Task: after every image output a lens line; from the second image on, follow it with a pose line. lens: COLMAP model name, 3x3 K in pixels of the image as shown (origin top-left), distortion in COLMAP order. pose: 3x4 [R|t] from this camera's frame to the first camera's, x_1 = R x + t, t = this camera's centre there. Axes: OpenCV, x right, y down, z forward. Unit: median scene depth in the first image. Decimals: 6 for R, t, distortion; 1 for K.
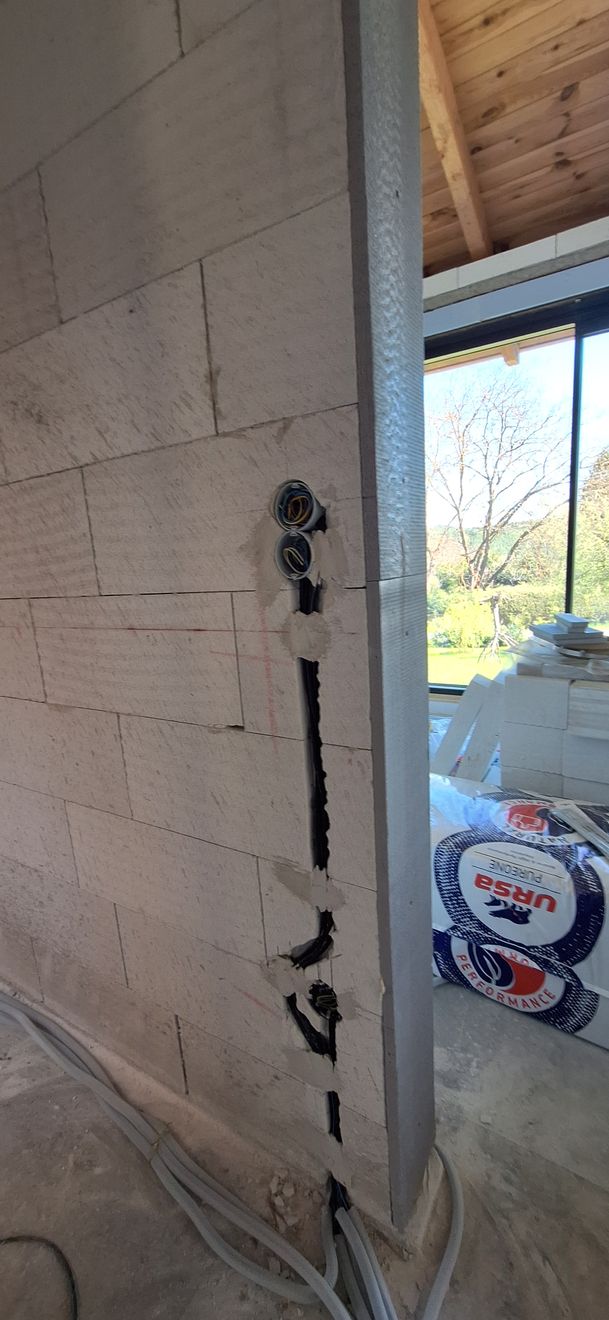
lens RADIAL K [[525.5, 0, 305.6], [0, 525.5, 668.4], [0, 0, 1]] dist [-0.003289, 0.001317]
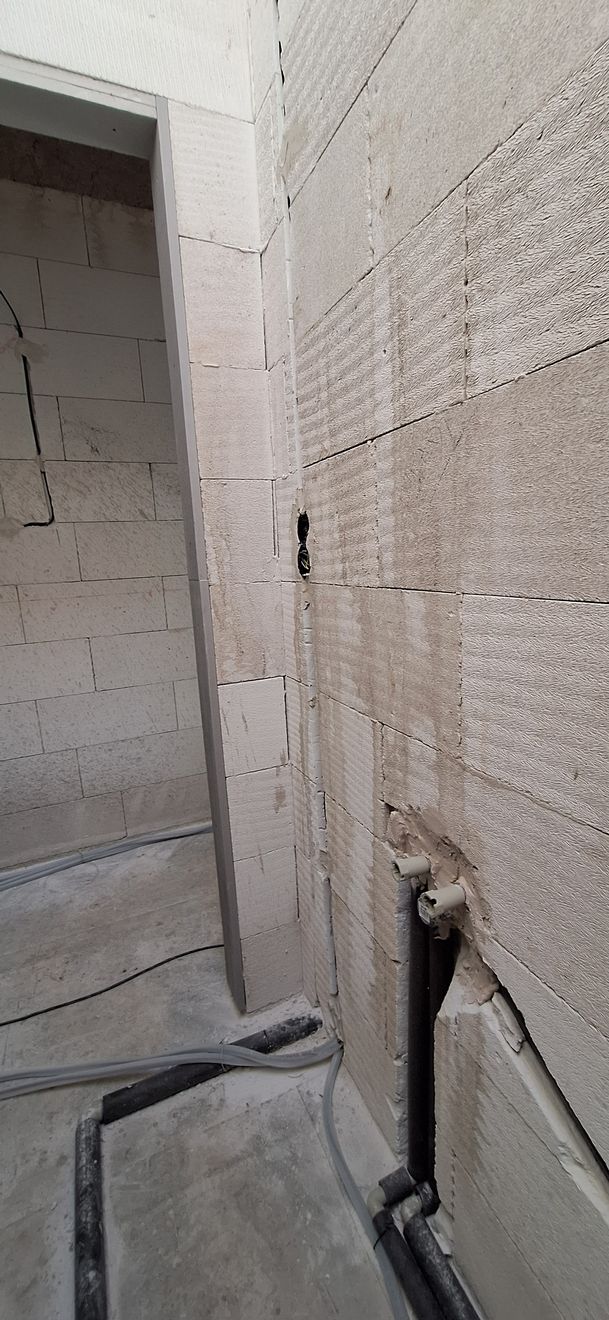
lens RADIAL K [[525.5, 0, 305.6], [0, 525.5, 668.4], [0, 0, 1]] dist [-0.003289, 0.001317]
pose [[0.572251, -0.134993, 0.808892, -2.160160], [0.192682, 0.980879, 0.027382, 0.305996], [-0.797121, 0.140190, 0.587320, -0.656746]]
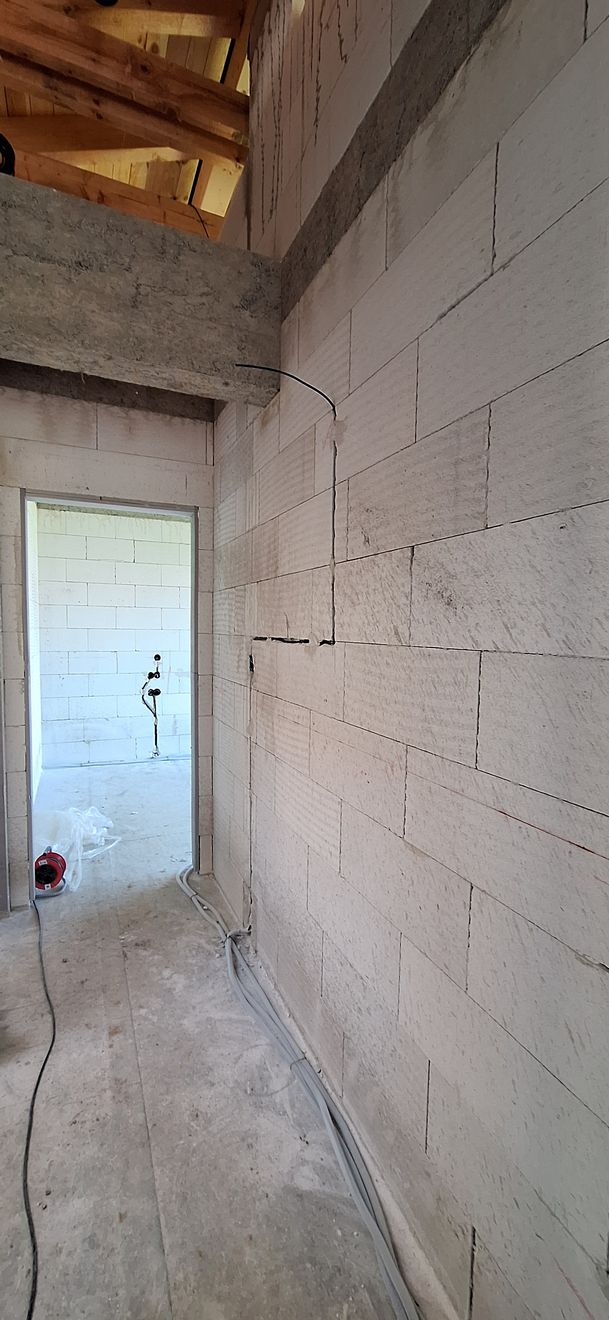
lens RADIAL K [[525.5, 0, 305.6], [0, 525.5, 668.4], [0, 0, 1]] dist [-0.003289, 0.001317]
pose [[0.811722, 0.116701, -0.572266, -0.095187], [-0.188104, 0.979862, -0.066992, -0.197167], [0.552924, 0.162025, 0.817327, -0.056886]]
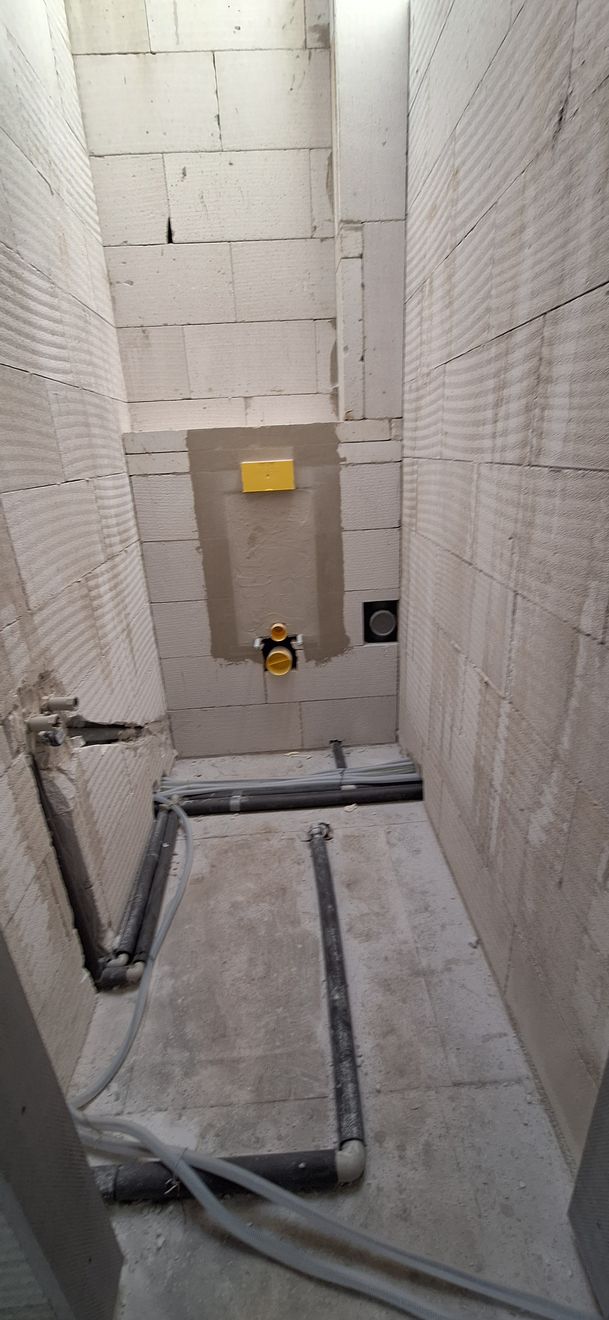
lens RADIAL K [[525.5, 0, 305.6], [0, 525.5, 668.4], [0, 0, 1]] dist [-0.003289, 0.001317]
pose [[-0.821433, 0.316769, -0.474241, -1.367045], [-0.019679, 0.815320, 0.578677, -0.058941], [0.569965, 0.484677, -0.663497, 0.743630]]
